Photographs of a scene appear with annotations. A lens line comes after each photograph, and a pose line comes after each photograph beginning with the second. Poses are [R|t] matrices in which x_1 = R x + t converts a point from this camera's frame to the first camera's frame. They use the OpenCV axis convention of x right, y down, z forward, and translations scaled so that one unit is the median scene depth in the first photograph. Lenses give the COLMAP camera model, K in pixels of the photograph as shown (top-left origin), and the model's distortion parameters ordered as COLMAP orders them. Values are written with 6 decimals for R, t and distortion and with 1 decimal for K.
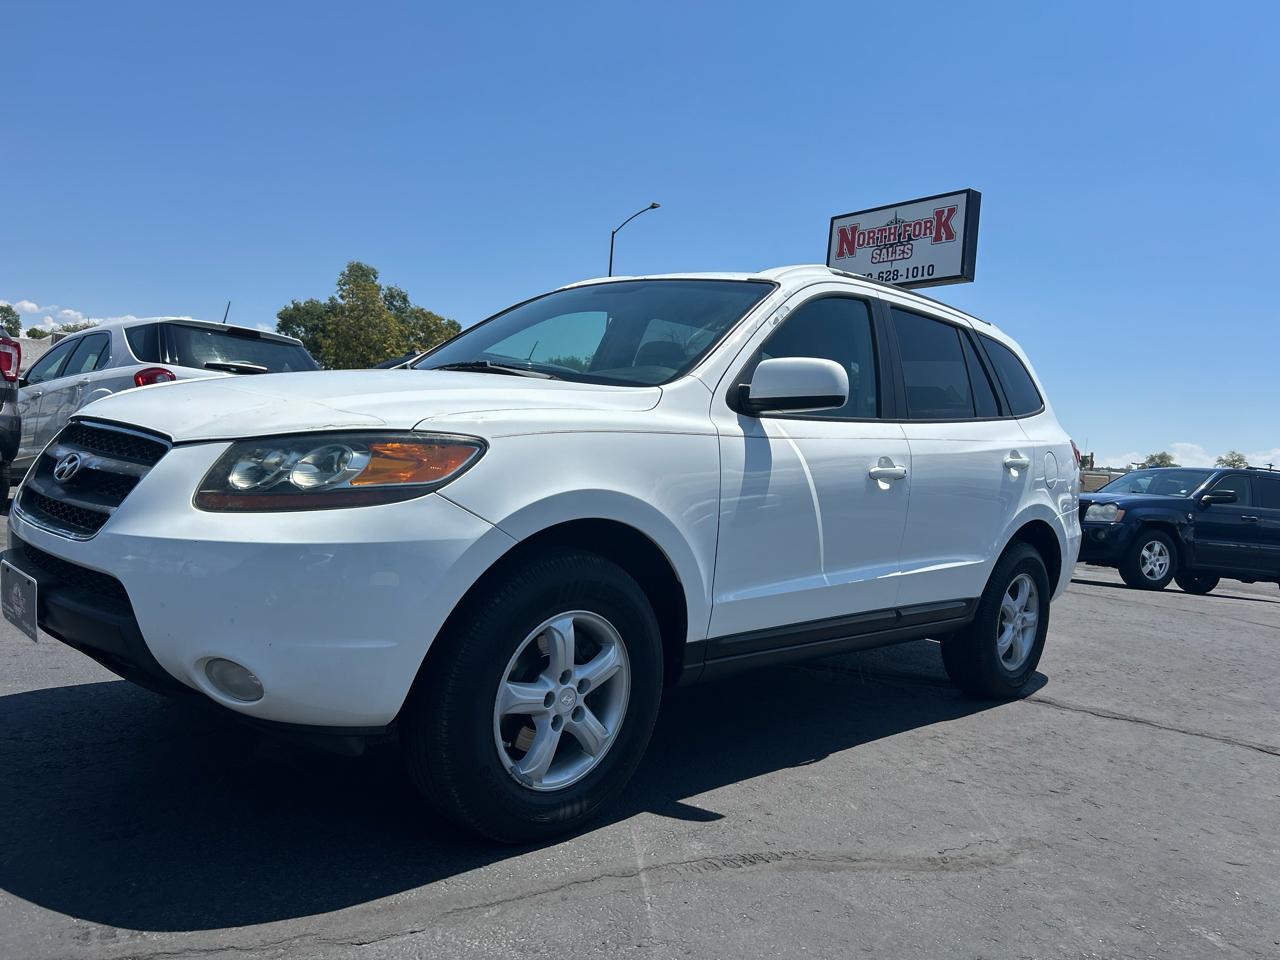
lens RADIAL K [[962.0, 0, 638.5], [0, 962.0, 487.2], [0, 0, 1]] dist [0.033177, -0.039186]
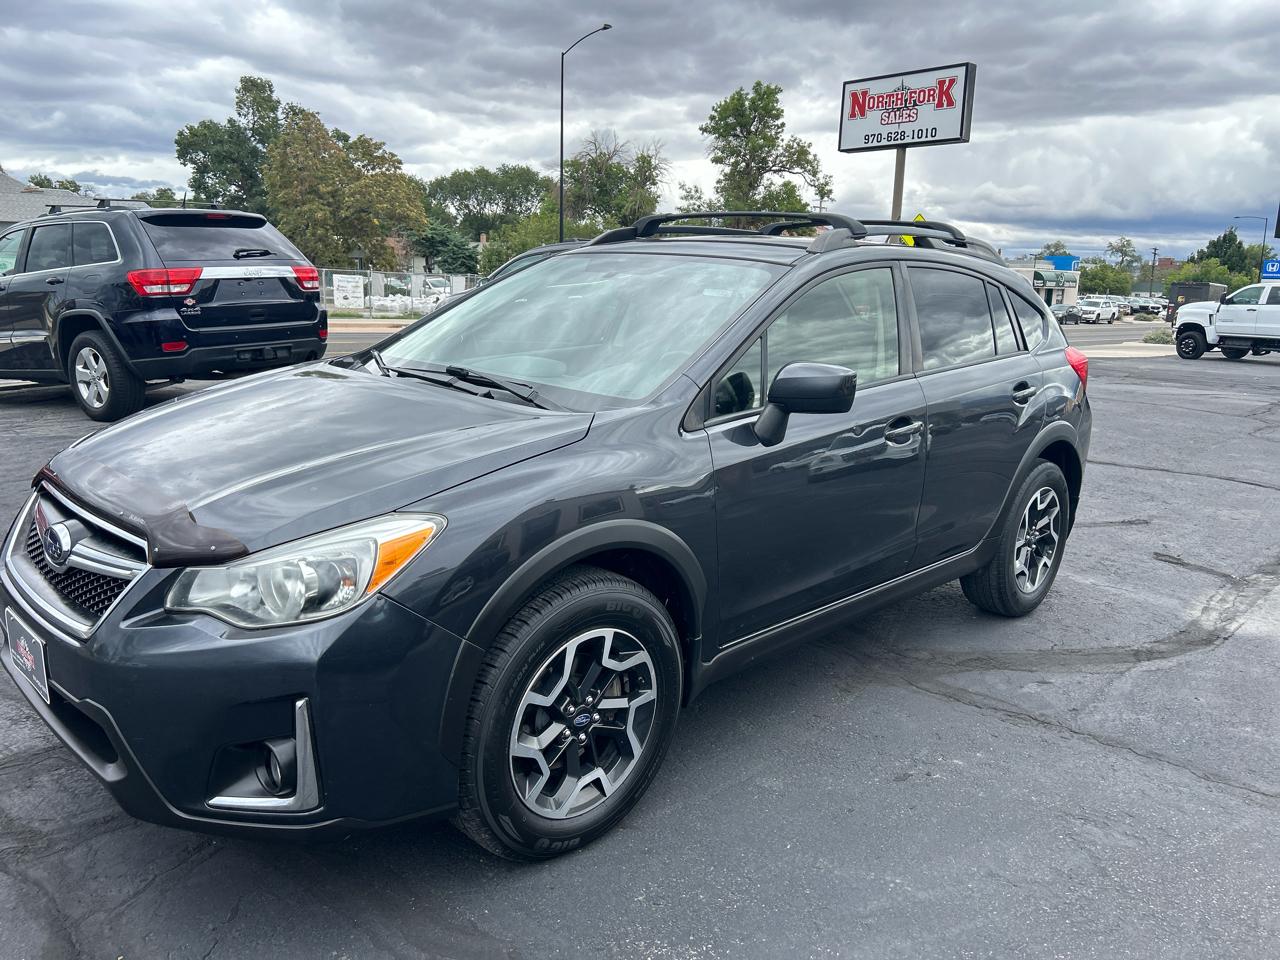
lens RADIAL K [[962.0, 0, 645.0], [0, 962.0, 480.3], [0, 0, 1]] dist [0.033177, -0.039186]
pose [[0.993202, -0.069356, 0.093487, -0.193580], [0.050690, 0.980667, 0.189006, -0.043486], [-0.104788, -0.182983, 0.977516, -0.218584]]
